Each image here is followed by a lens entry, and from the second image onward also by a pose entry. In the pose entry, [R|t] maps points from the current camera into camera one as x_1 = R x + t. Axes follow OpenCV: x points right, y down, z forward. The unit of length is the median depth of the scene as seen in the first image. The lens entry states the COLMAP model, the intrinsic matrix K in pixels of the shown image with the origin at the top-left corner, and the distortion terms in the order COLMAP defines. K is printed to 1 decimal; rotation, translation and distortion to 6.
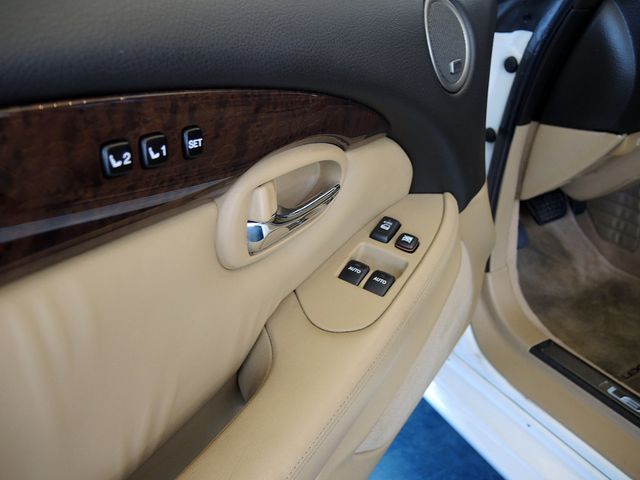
lens RADIAL K [[539.6, 0, 320.0], [0, 539.6, 240.0], [0, 0, 1]] dist [-0.045738, -0.054377]
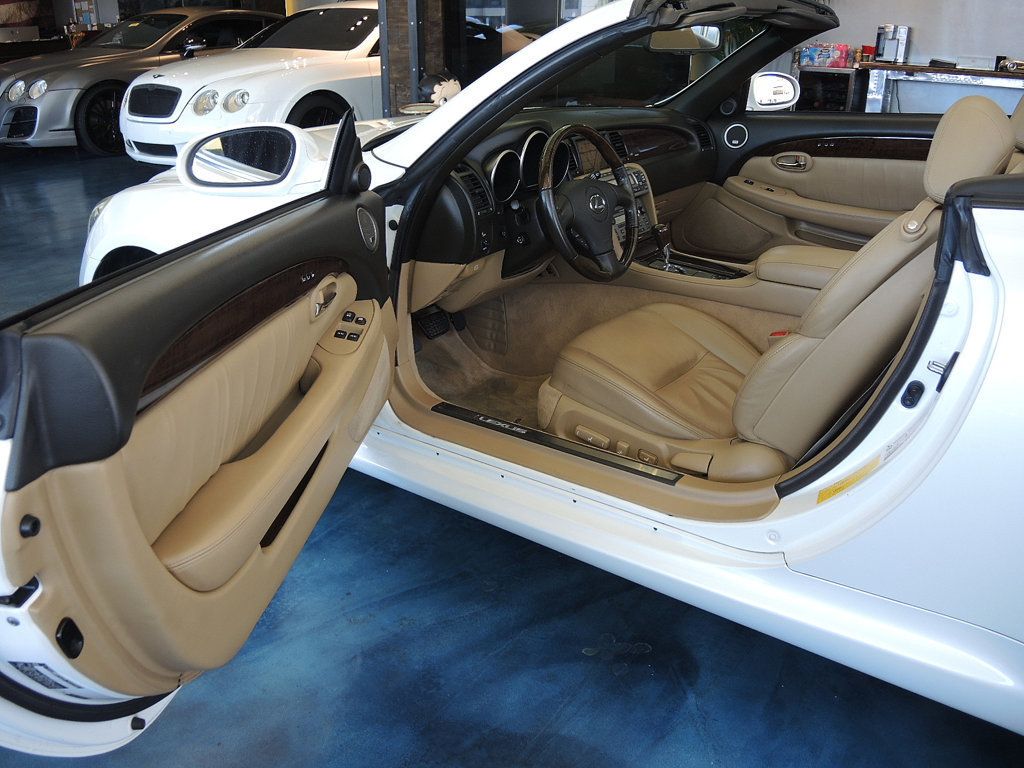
lens RADIAL K [[863.3, 0, 512.0], [0, 863.3, 384.0], [0, 0, 1]] dist [-0.045738, -0.054377]
pose [[0.889307, -0.114973, 0.442621, -0.537835], [0.147491, 0.988269, -0.039627, 0.302707], [-0.432873, 0.100523, 0.895833, -1.461177]]
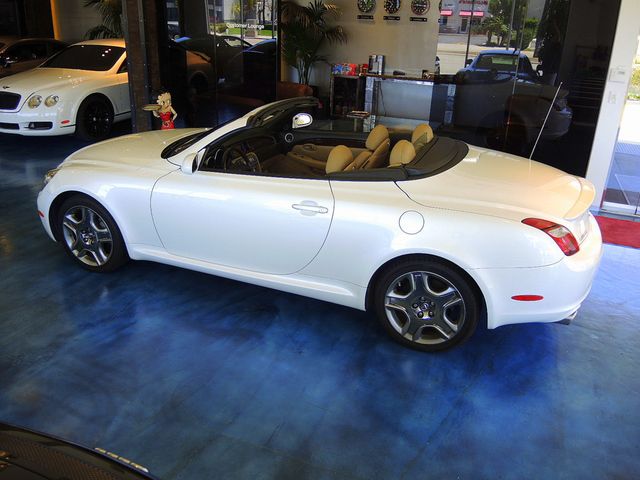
lens RADIAL K [[550.4, 0, 320.0], [0, 550.4, 240.0], [0, 0, 1]] dist [-0.035543, -0.053759]
pose [[0.753935, -0.171402, 0.634195, -1.209267], [0.215627, 0.976446, 0.007562, 0.372967], [-0.620554, 0.131048, 0.773136, -2.538488]]
